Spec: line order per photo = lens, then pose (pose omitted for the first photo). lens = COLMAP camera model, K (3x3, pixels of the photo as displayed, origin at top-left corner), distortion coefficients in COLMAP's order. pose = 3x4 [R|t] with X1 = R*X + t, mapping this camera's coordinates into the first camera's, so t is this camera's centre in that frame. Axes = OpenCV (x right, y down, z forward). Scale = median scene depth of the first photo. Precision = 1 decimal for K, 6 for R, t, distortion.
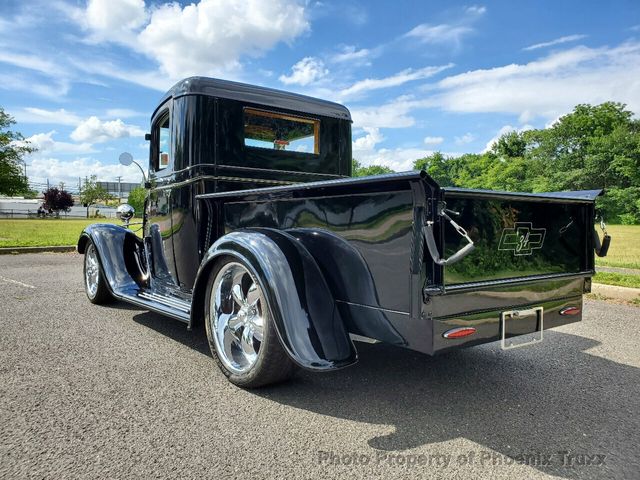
lens RADIAL K [[510.4, 0, 319.0], [0, 510.4, 230.1], [0, 0, 1]] dist [-0.029916, 0.061874]
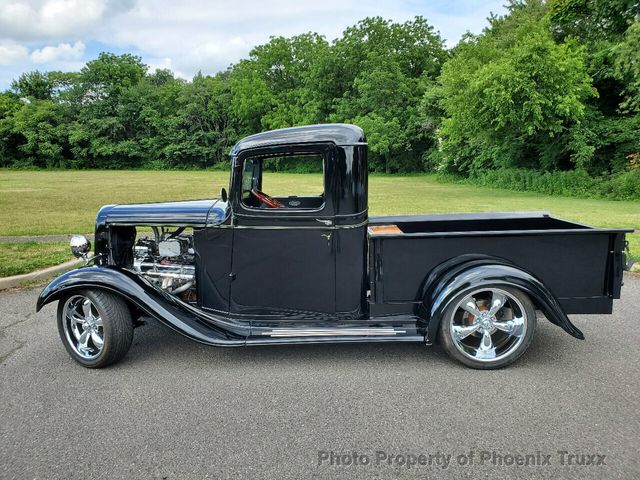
lens RADIAL K [[503.4, 0, 316.6], [0, 503.4, 241.0], [0, 0, 1]] dist [-0.013167, 0.039988]
pose [[0.624150, -0.140448, 0.768578, -0.883479], [0.036215, 0.987854, 0.151108, -0.167490], [-0.780465, -0.066479, 0.621655, 0.313577]]
